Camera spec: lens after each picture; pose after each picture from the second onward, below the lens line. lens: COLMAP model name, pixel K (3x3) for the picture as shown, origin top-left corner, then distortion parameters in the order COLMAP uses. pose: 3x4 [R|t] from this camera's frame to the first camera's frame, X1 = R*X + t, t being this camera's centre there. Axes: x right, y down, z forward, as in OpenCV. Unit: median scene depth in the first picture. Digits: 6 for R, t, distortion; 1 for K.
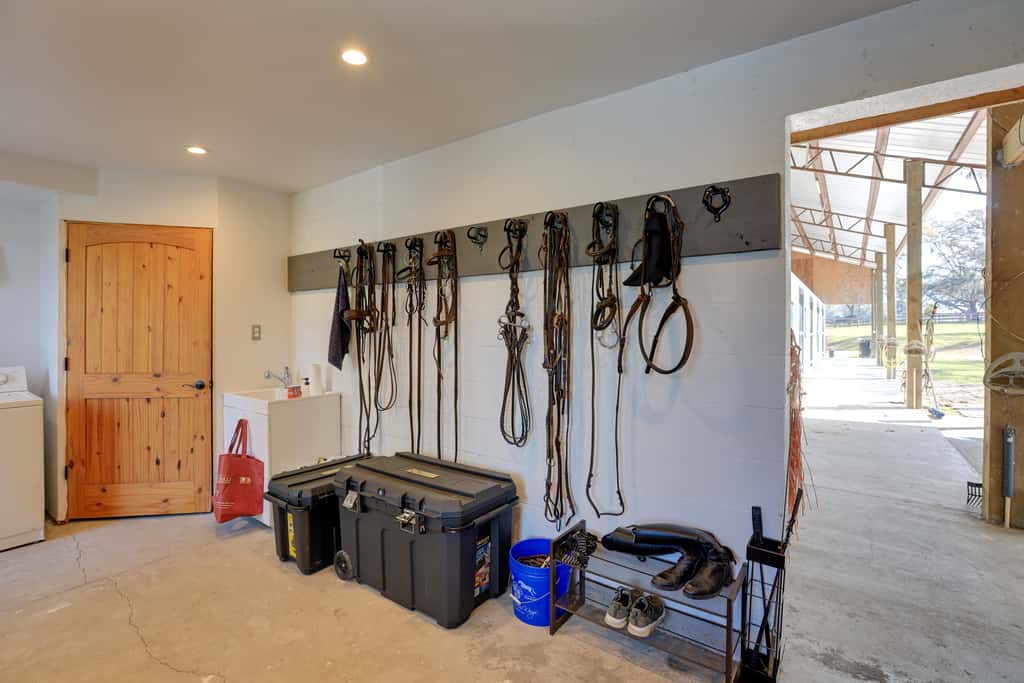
lens RADIAL K [[471.6, 0, 518.7], [0, 471.6, 331.0], [0, 0, 1]] dist [-0.032721, 0.000132]
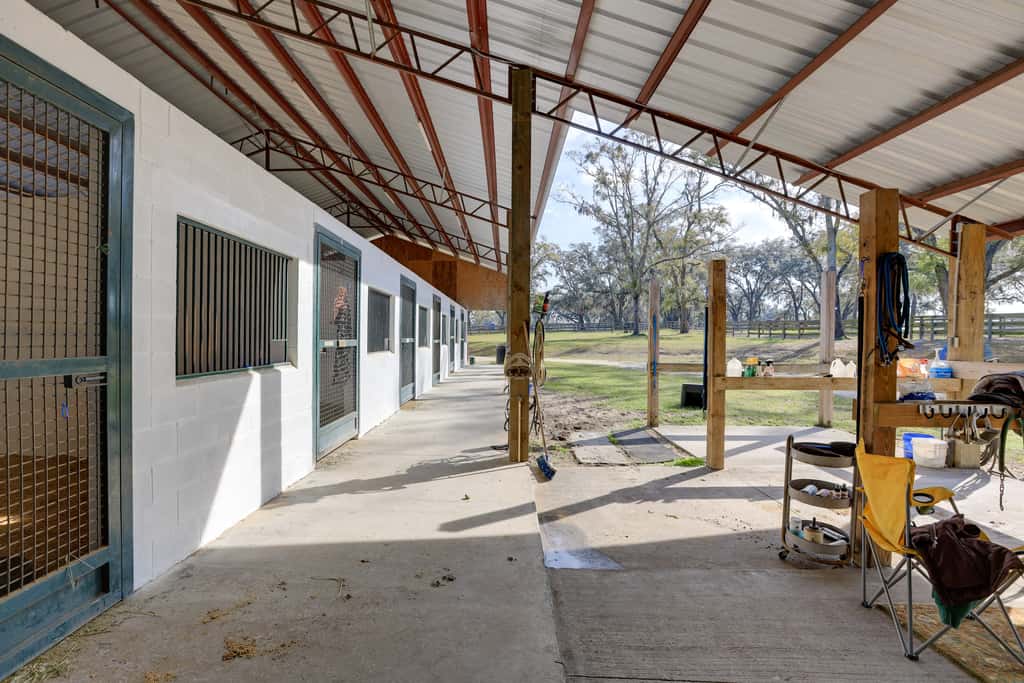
lens RADIAL K [[471.6, 0, 508.8], [0, 471.6, 341.2], [0, 0, 1]] dist [-0.032721, 0.000132]
pose [[0.807324, -0.000209, 0.590109, 0.199984], [-0.006454, 0.999937, 0.009183, -0.001036], [-0.590074, -0.011222, 0.807272, 0.208527]]
